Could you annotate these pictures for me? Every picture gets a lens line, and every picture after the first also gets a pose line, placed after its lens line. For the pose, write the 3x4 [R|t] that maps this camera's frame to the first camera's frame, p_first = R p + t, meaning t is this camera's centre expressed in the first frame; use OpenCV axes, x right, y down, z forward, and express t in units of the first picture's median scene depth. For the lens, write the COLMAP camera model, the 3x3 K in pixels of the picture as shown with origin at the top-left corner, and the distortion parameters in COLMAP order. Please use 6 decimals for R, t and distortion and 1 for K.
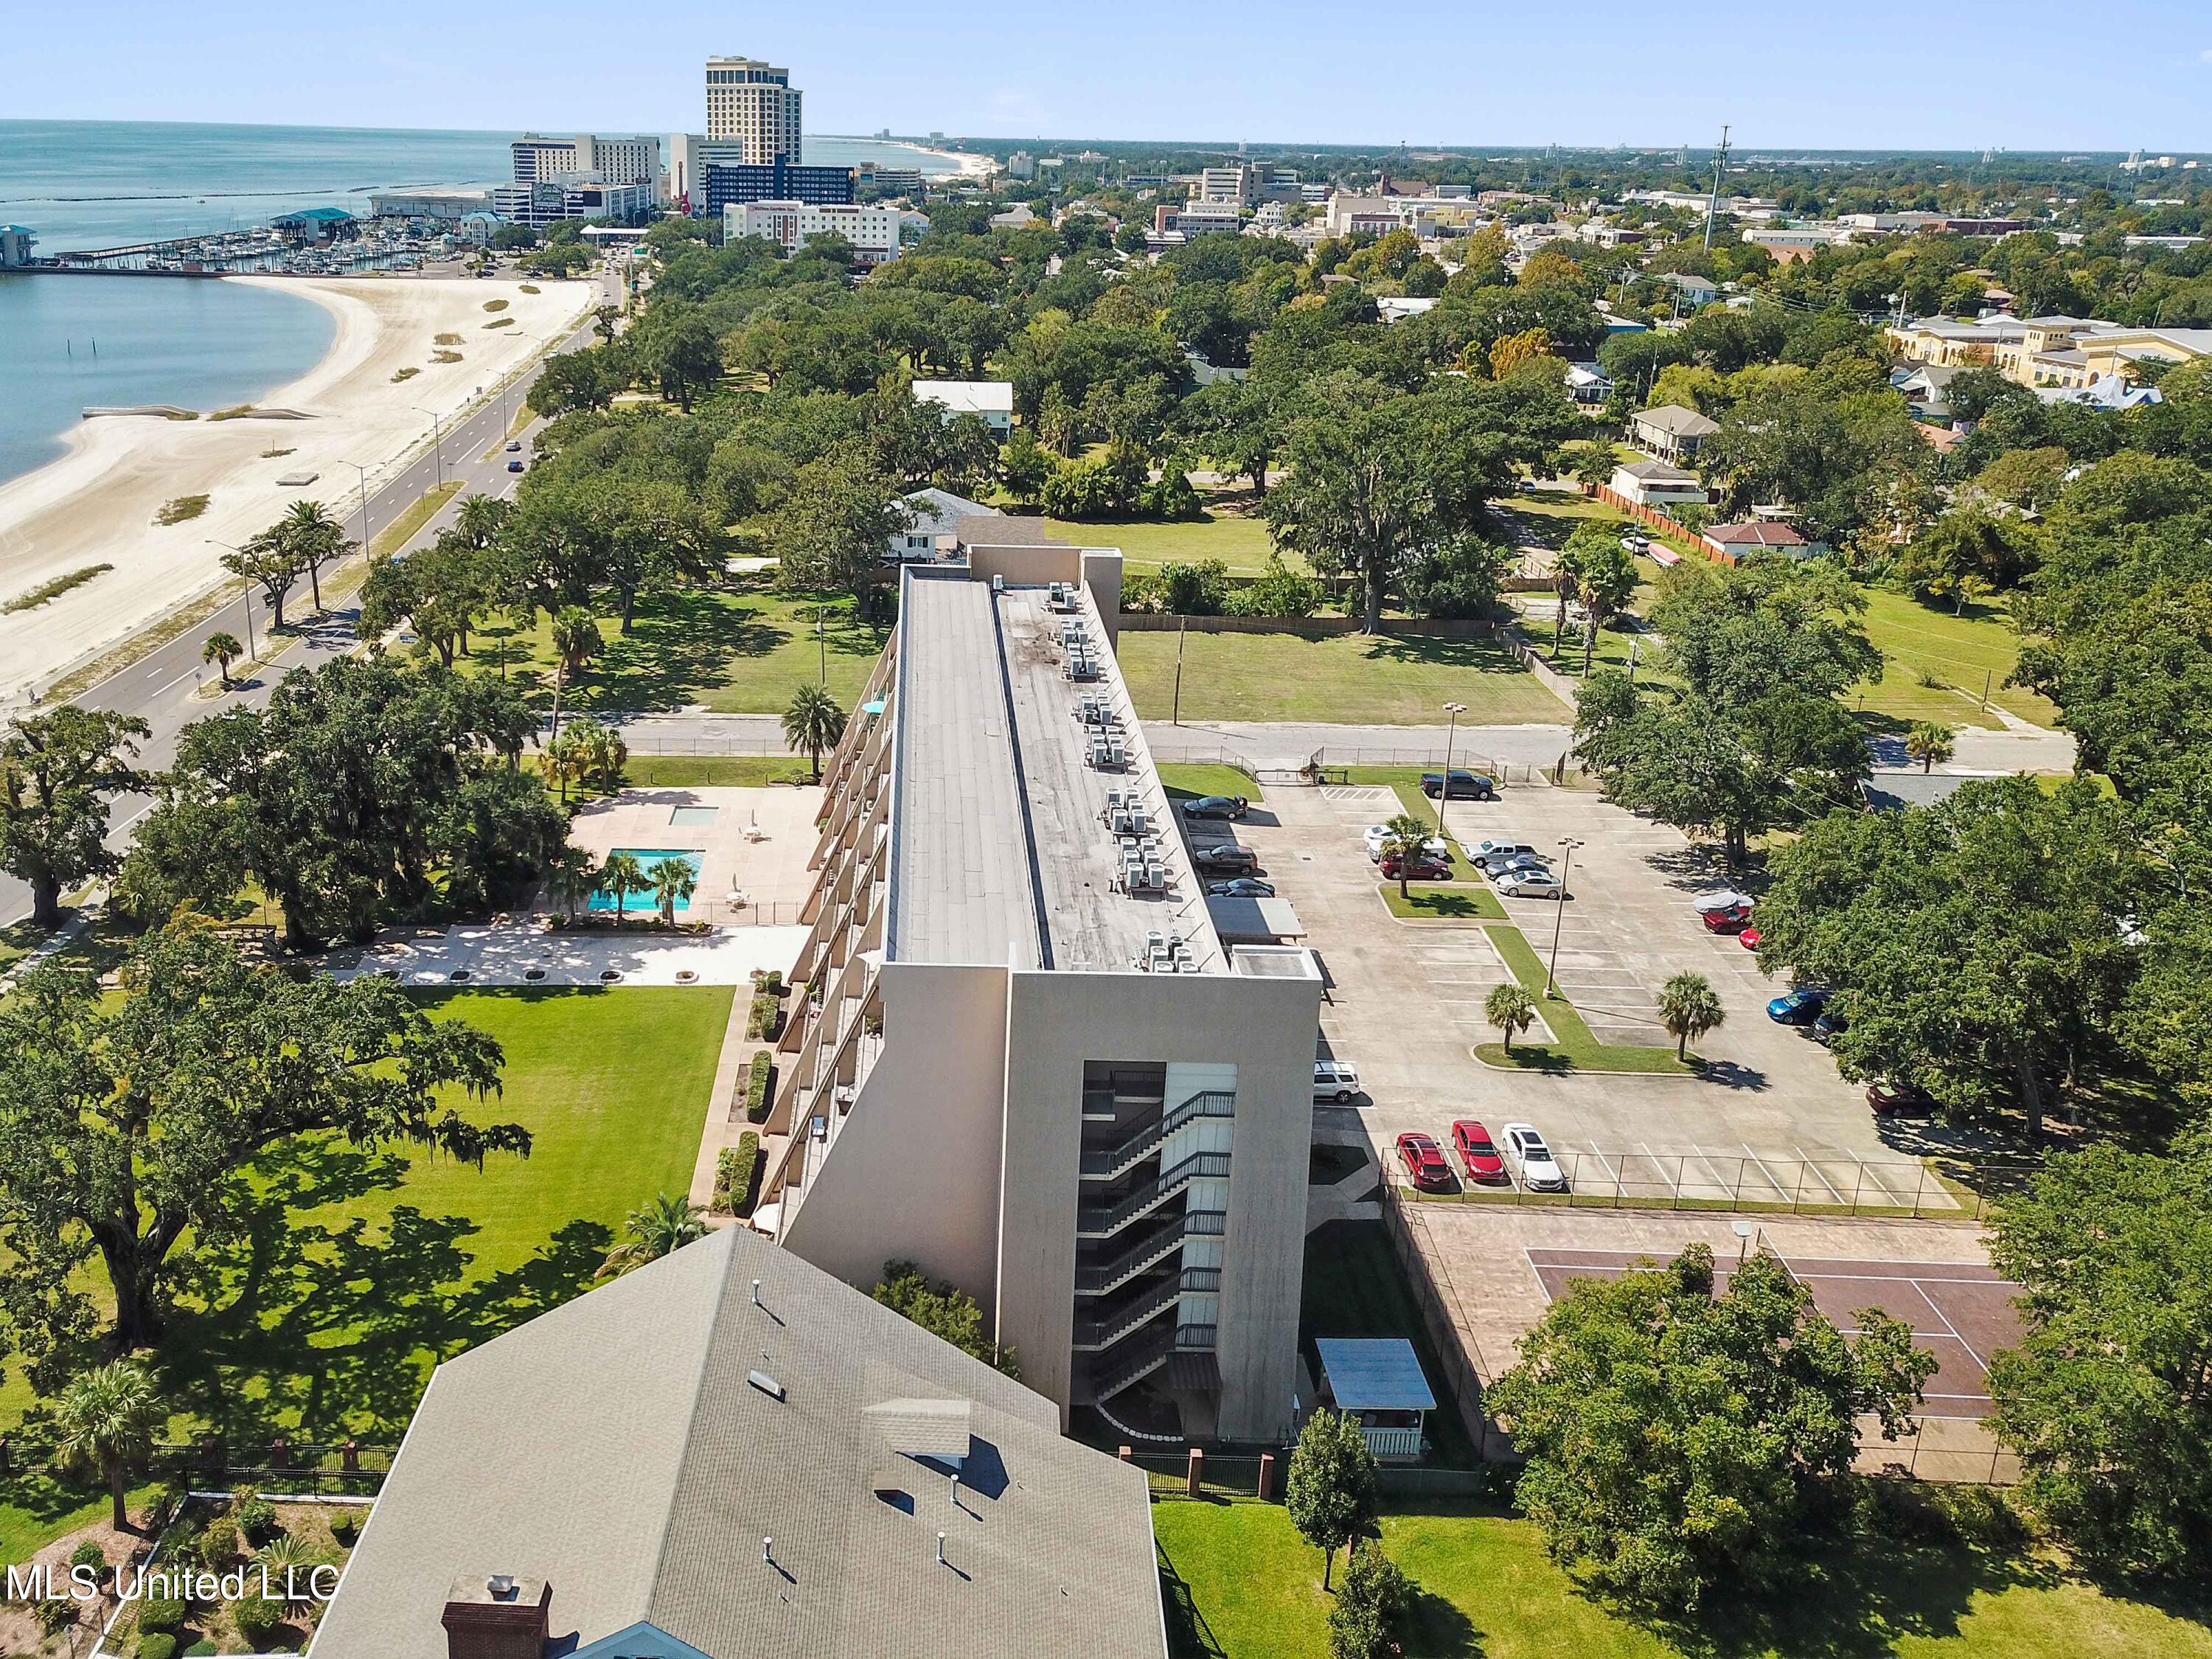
lens RADIAL K [[1662.2, 0, 925.0], [0, 1662.2, 827.1], [0, 0, 1]] dist [0.021079, 0.001919]
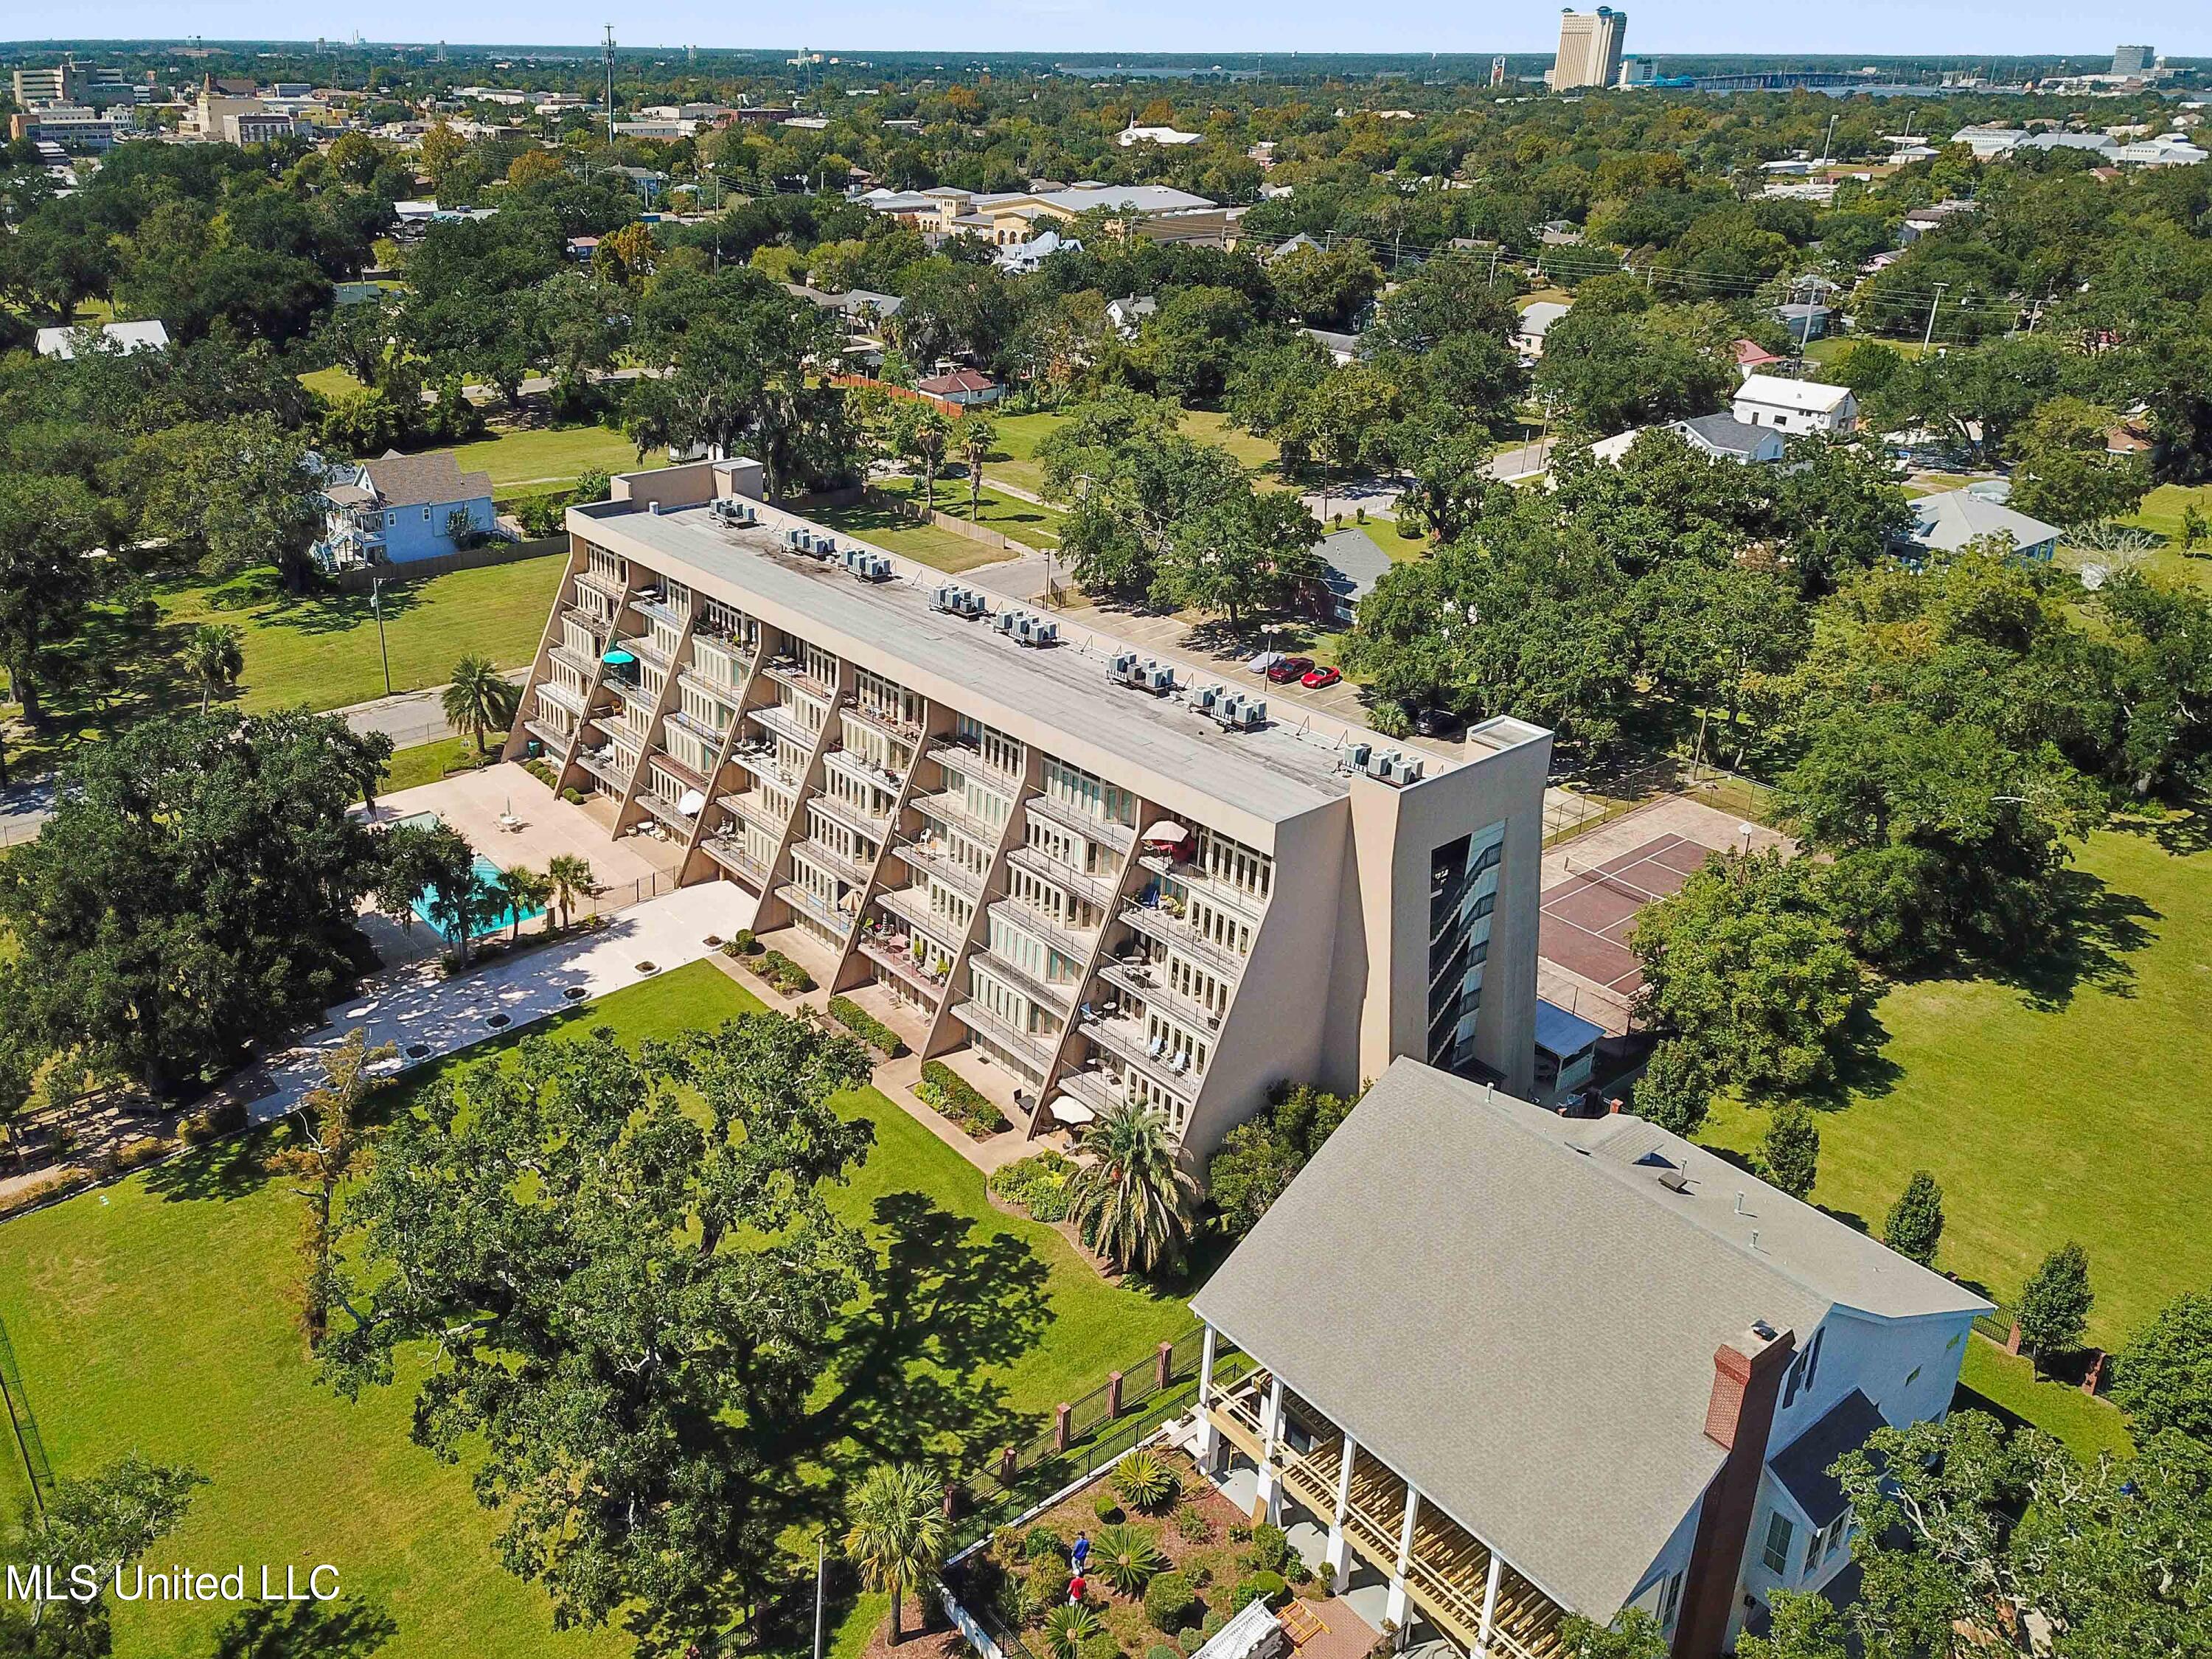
lens RADIAL K [[1662.2, 0, 925.0], [0, 1662.2, 827.1], [0, 0, 1]] dist [0.021079, 0.001919]
pose [[0.779459, -0.272686, 0.563991, -0.292447], [0.242948, 0.961414, 0.129073, -0.037312], [-0.577425, 0.036413, 0.815631, 0.087142]]
